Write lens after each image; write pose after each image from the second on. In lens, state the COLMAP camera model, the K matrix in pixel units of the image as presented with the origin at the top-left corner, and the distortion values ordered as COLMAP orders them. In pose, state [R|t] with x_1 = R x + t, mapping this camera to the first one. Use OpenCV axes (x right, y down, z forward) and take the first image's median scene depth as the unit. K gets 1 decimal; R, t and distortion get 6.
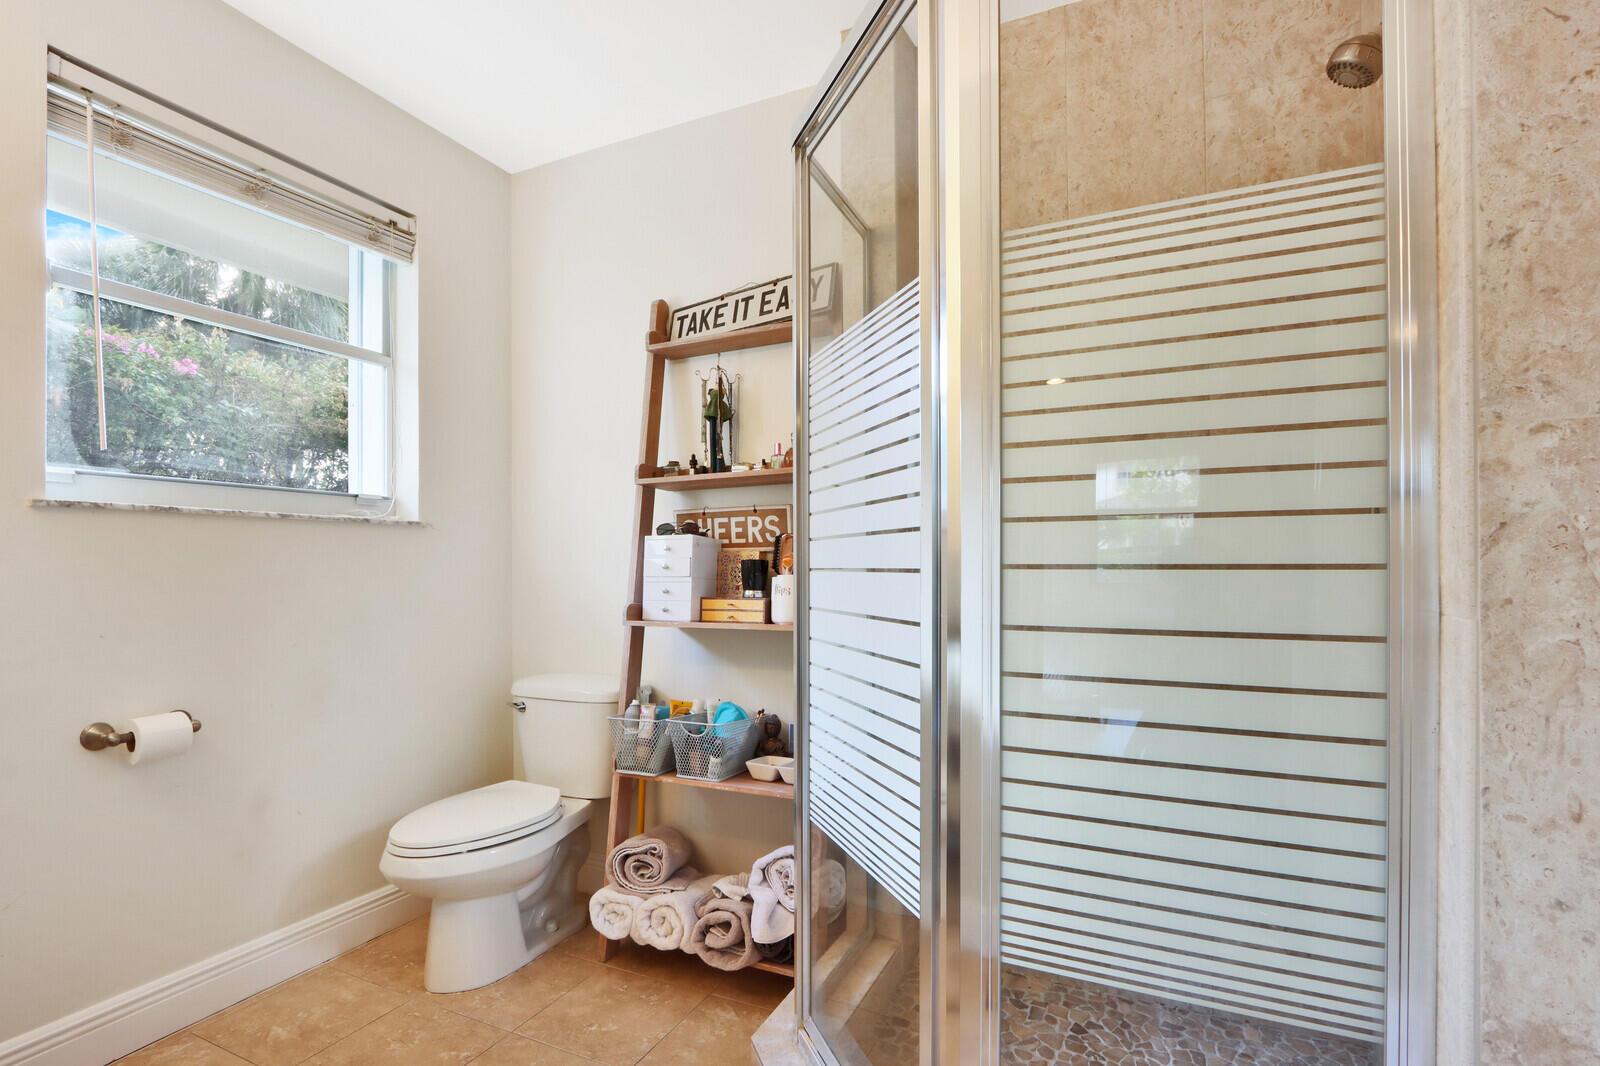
lens RADIAL K [[761.7, 0, 794.0], [0, 761.7, 545.2], [0, 0, 1]] dist [-0.018137, 0.000268]
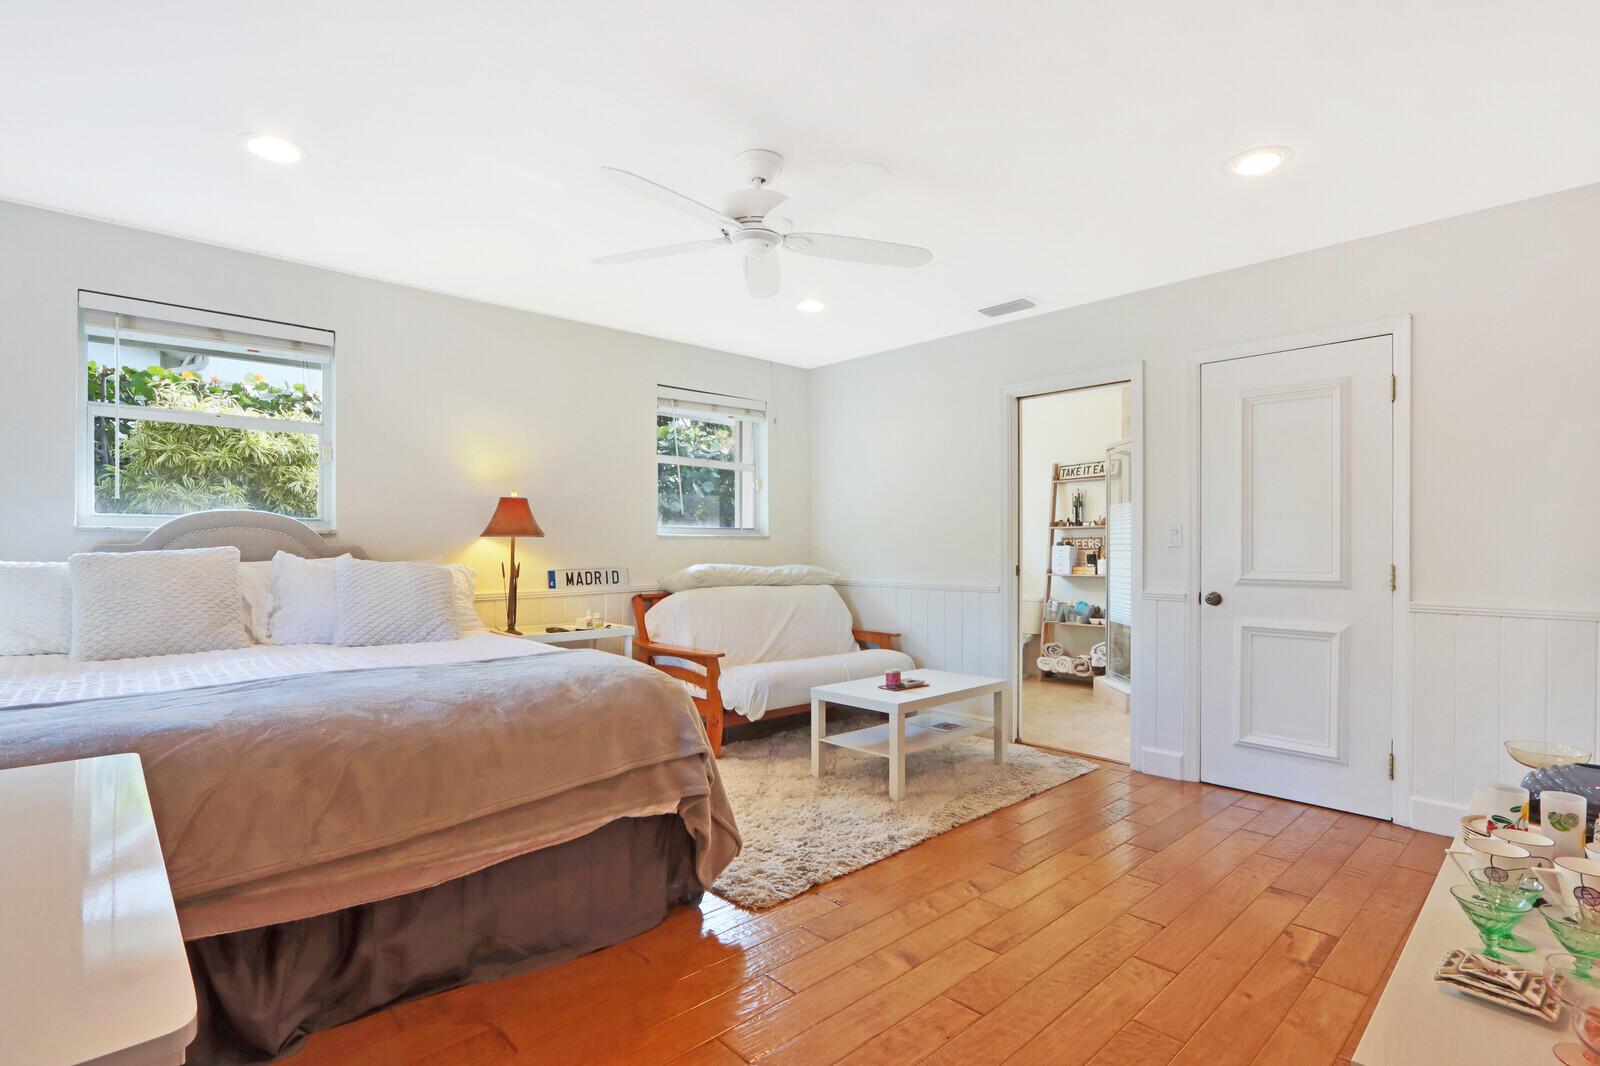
lens RADIAL K [[761.7, 0, 798.0], [0, 761.7, 538.1], [0, 0, 1]] dist [-0.018137, 0.000268]
pose [[0.923819, 0.000855, -0.382829, 0.025705], [-0.000564, 0.999999, 0.000872, -0.045478], [0.382829, -0.000590, 0.923819, -2.166749]]
